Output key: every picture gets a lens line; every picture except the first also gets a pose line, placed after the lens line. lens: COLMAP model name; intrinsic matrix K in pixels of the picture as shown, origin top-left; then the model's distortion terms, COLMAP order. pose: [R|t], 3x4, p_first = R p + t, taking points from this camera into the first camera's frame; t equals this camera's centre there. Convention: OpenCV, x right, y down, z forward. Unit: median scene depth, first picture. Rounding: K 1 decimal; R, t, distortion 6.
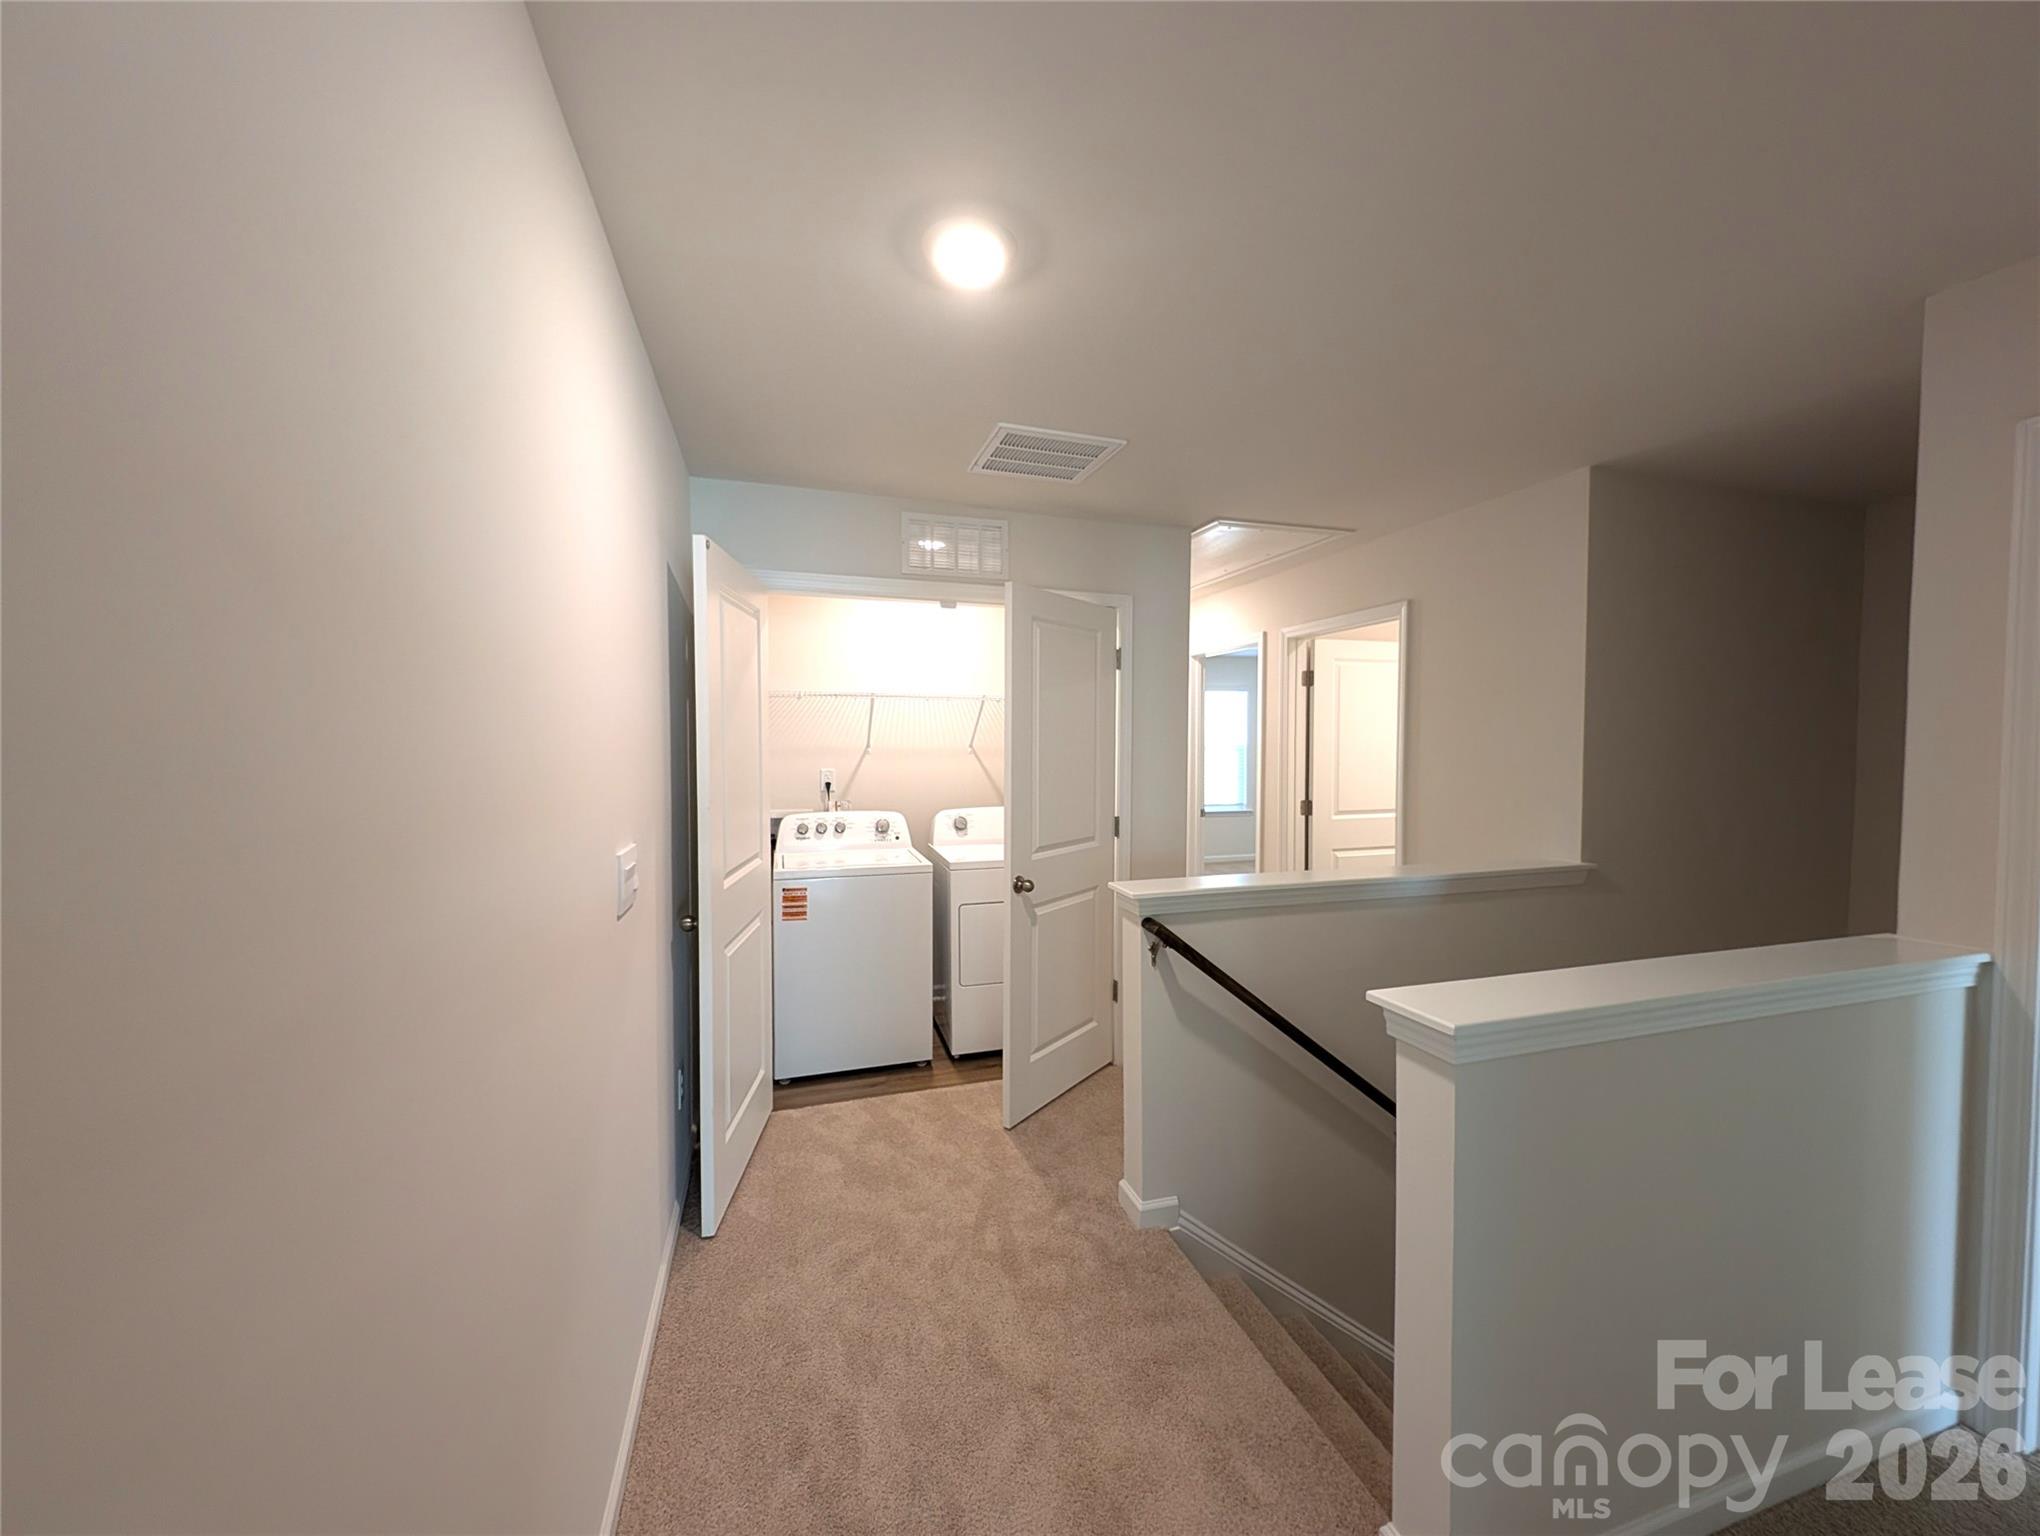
lens RADIAL K [[761.4, 0, 1011.3], [0, 761.4, 762.7], [0, 0, 1]] dist [-0.000454, -0.000589]
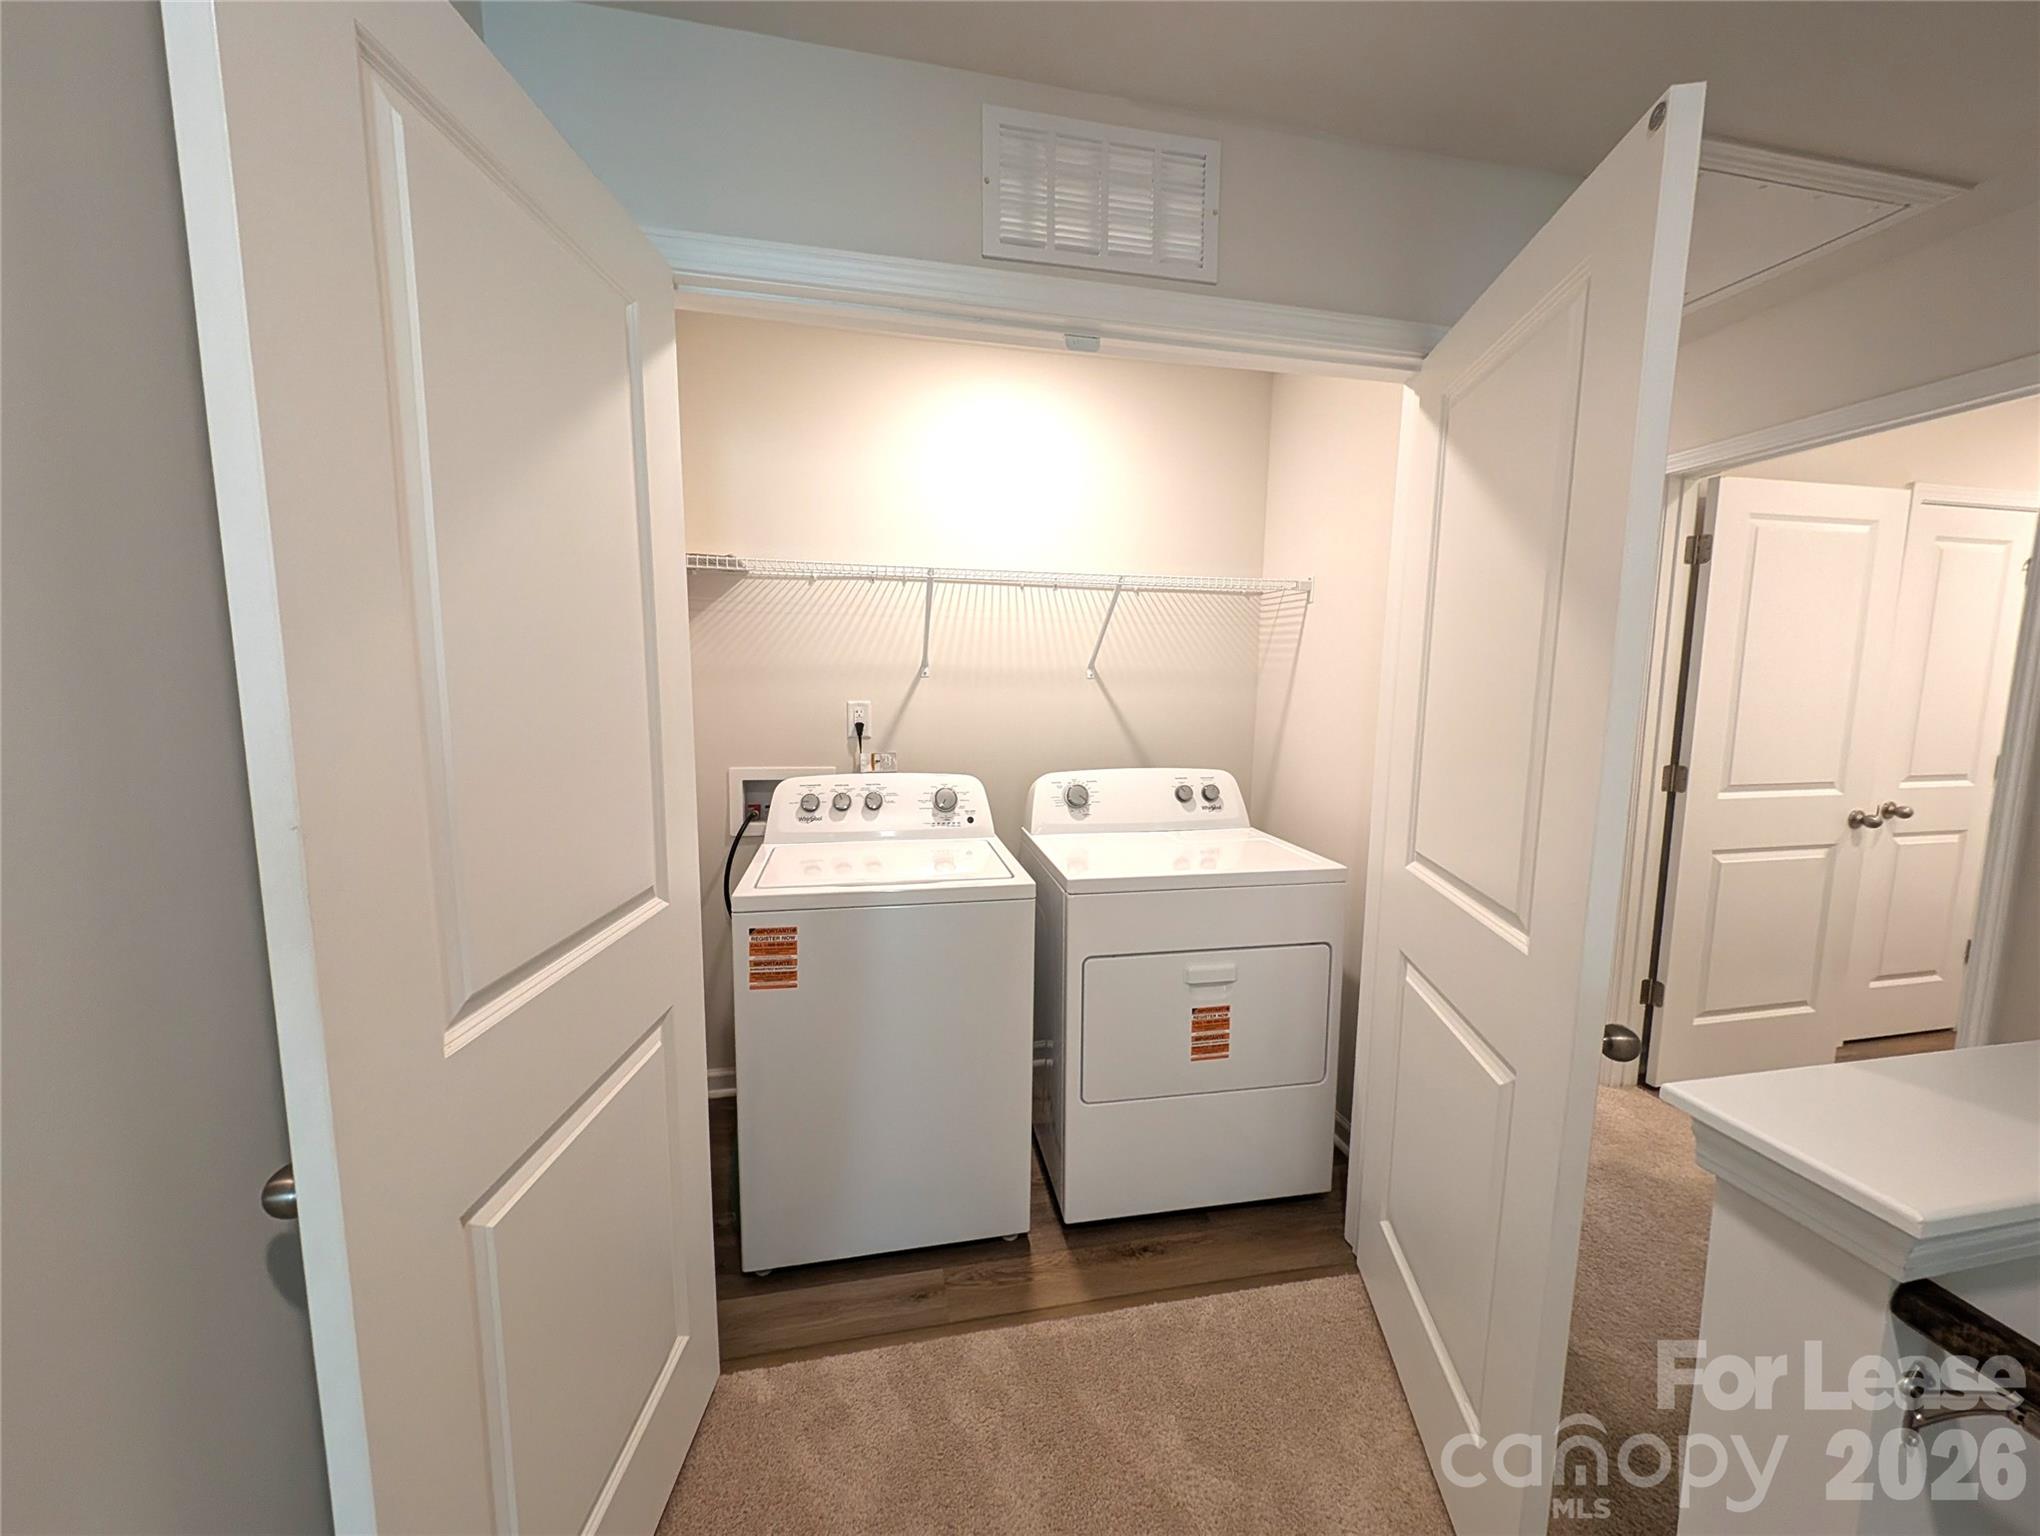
lens RADIAL K [[761.4, 0, 1007.4], [0, 761.4, 763.9], [0, 0, 1]] dist [-0.000454, -0.000589]
pose [[0.994308, 0.019726, -0.104701, -0.062136], [-0.011010, 0.996474, 0.083177, 0.006602], [0.105973, -0.081551, 0.991019, 0.432995]]
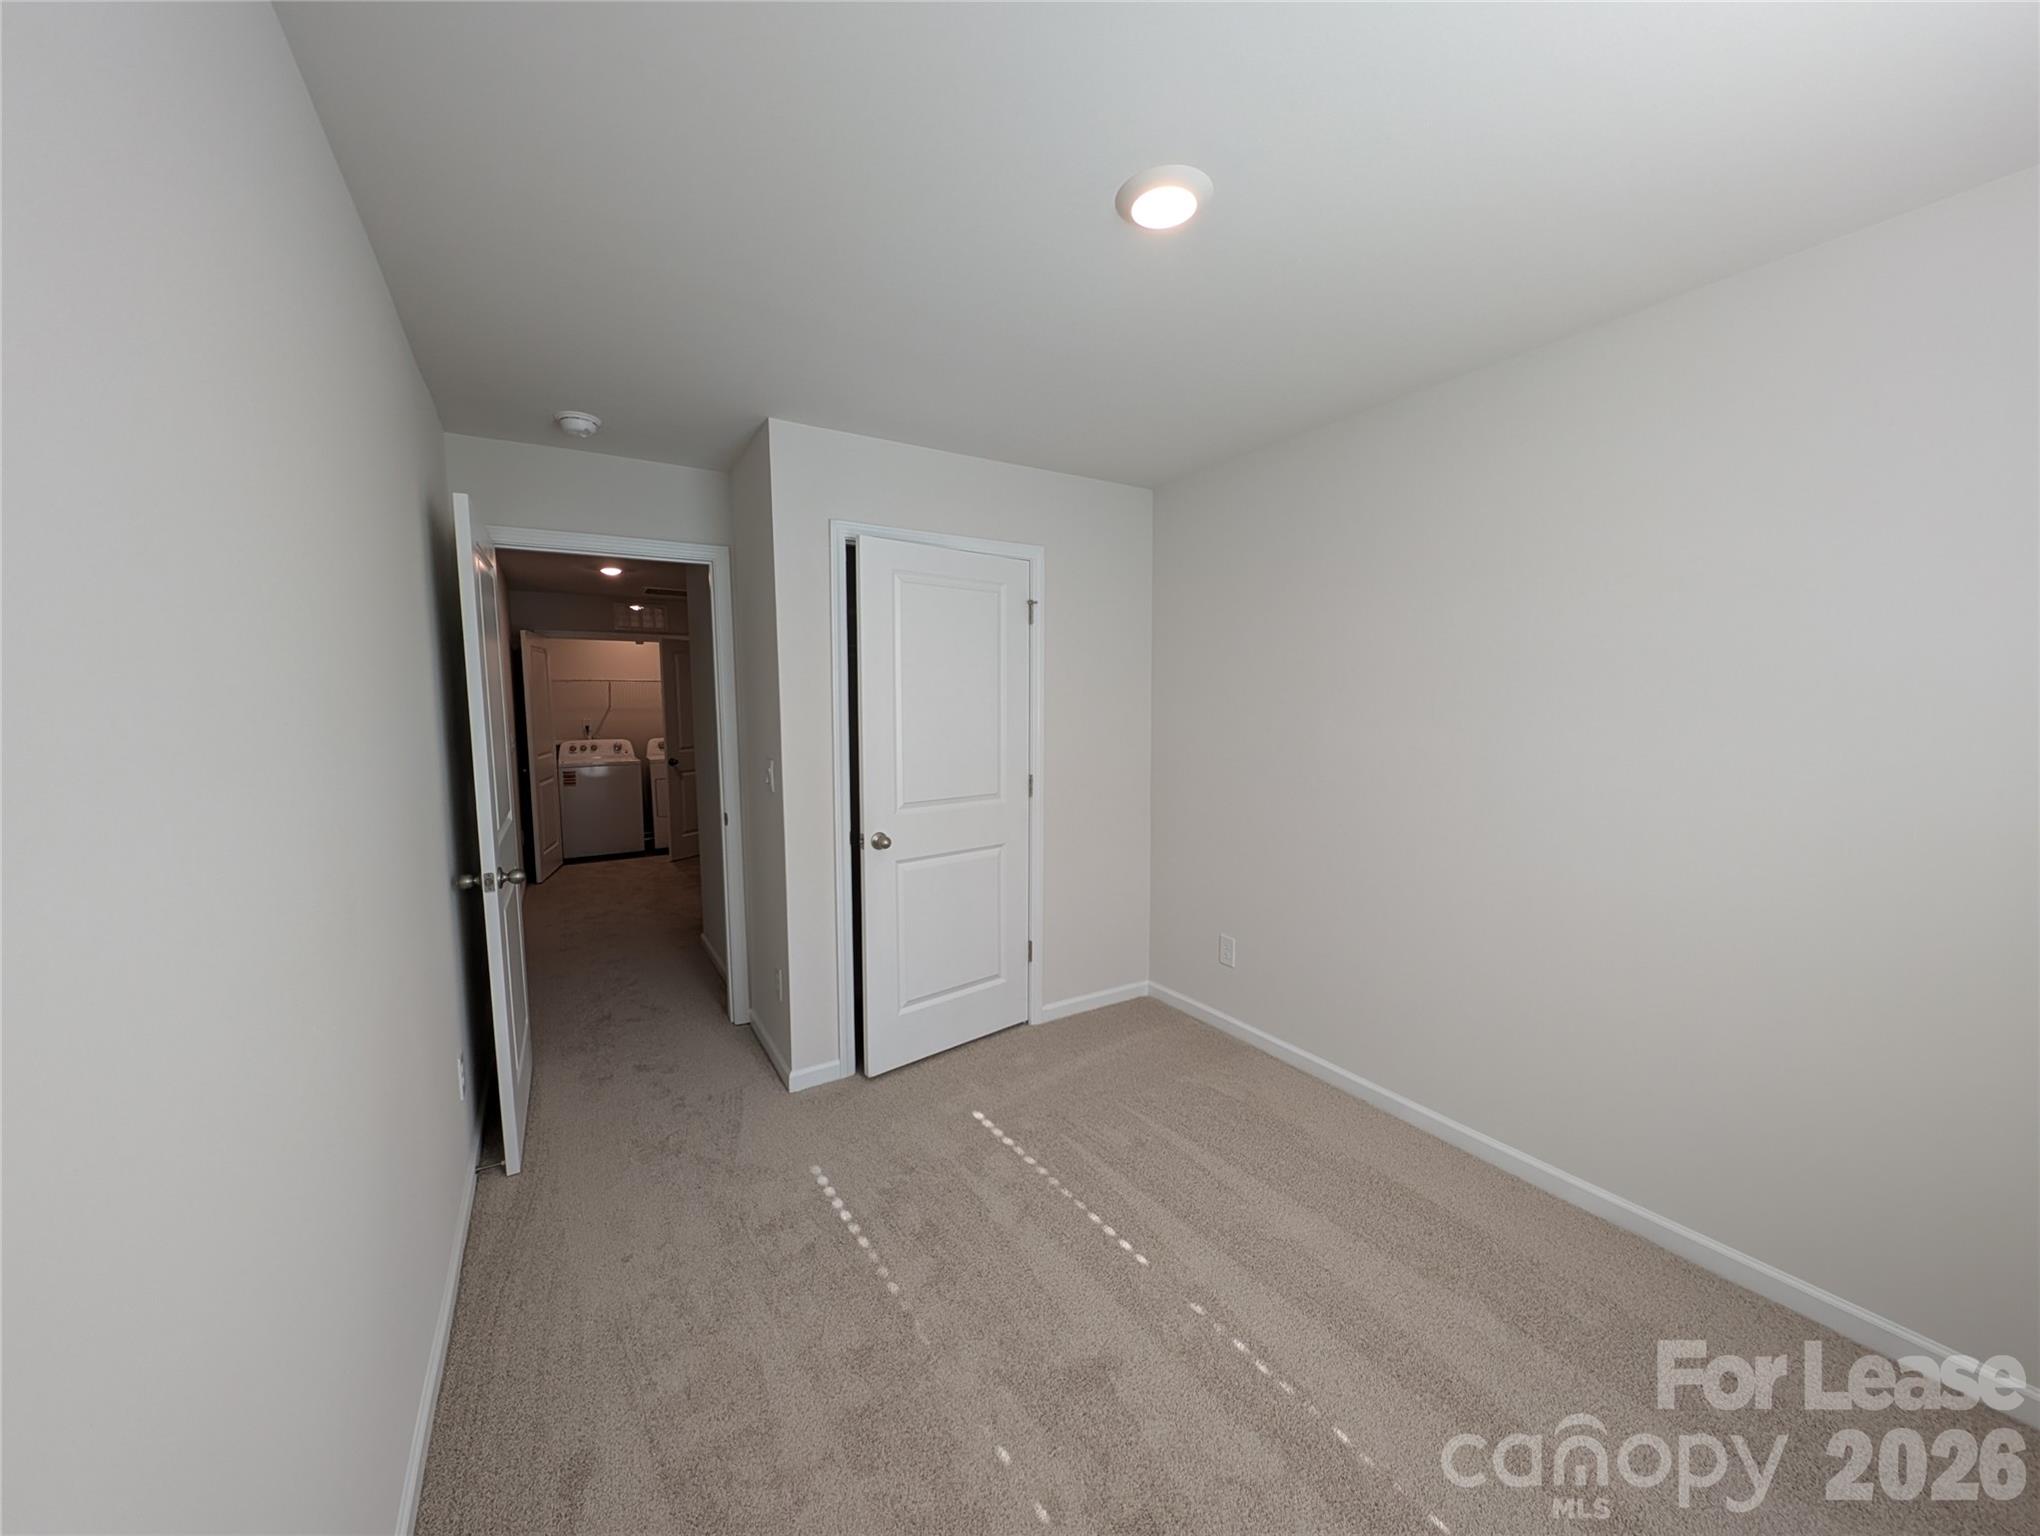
lens RADIAL K [[761.4, 0, 1013.7], [0, 761.4, 767.7], [0, 0, 1]] dist [-0.000454, -0.000589]
pose [[0.971493, -0.029431, 0.235236, 0.374202], [0.016294, 0.998207, 0.057595, 0.041627], [-0.236509, -0.052120, 0.970230, -1.203609]]
